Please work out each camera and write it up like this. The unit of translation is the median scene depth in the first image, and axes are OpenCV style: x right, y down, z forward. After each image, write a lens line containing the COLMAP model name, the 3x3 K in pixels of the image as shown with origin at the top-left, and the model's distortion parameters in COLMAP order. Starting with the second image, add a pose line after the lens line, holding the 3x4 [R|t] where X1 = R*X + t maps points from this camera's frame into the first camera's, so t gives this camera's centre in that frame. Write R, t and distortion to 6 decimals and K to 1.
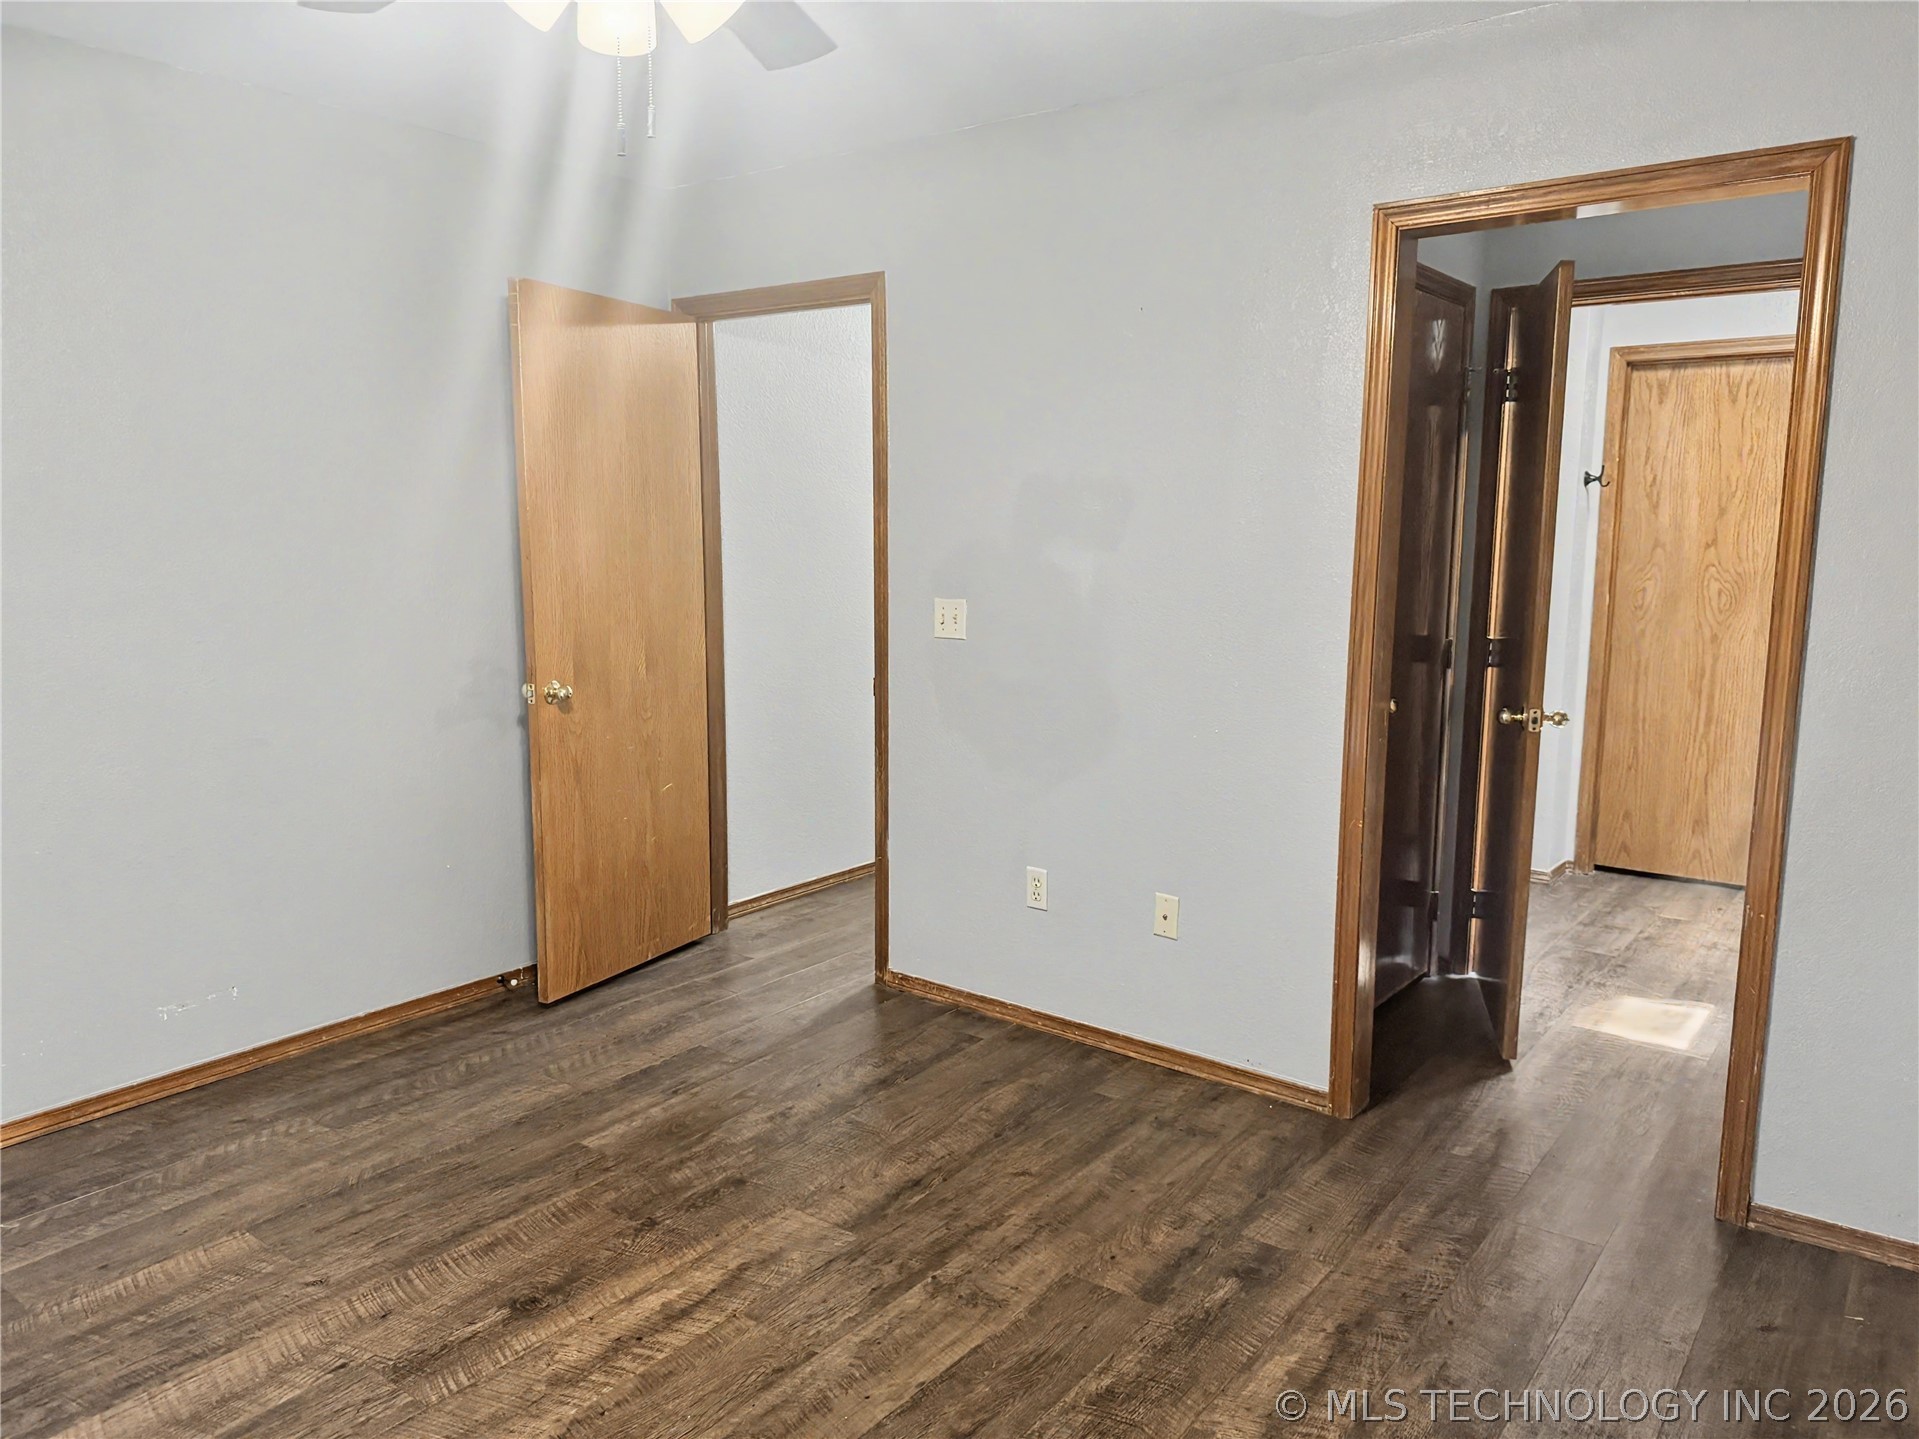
lens RADIAL K [[1355.2, 0, 957.0], [0, 1355.2, 707.1], [0, 0, 1]] dist [0.055820, -0.059806]
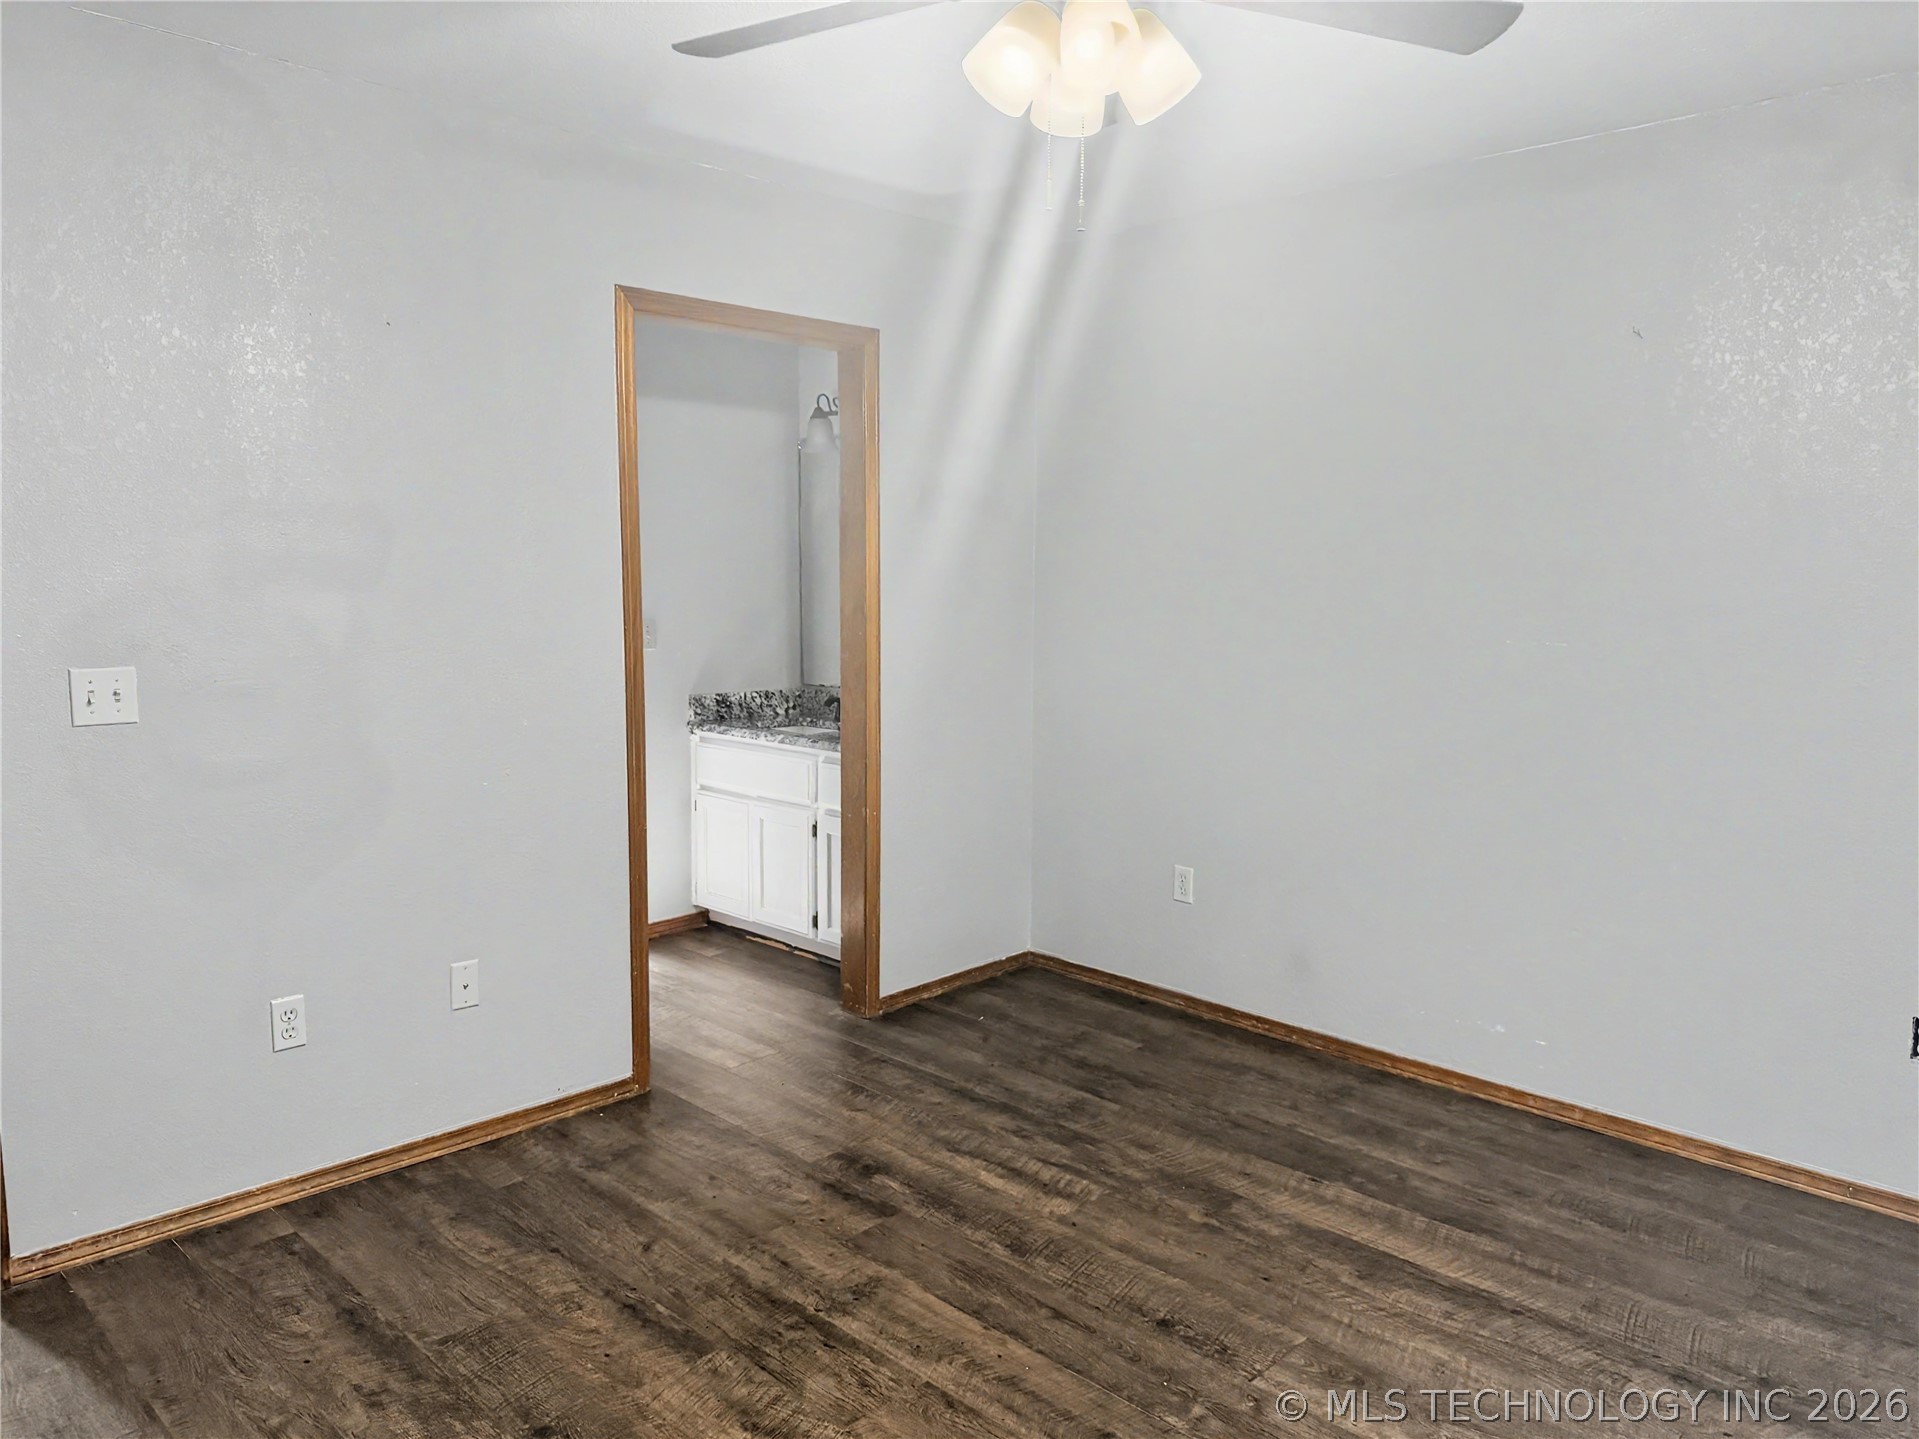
lens RADIAL K [[1355.2, 0, 949.5], [0, 1355.2, 738.7], [0, 0, 1]] dist [0.055820, -0.059806]
pose [[0.140764, -0.134680, 0.980840, -0.843859], [0.132948, 0.984302, 0.116076, -0.090665], [-0.981076, 0.114061, 0.156459, 0.634207]]
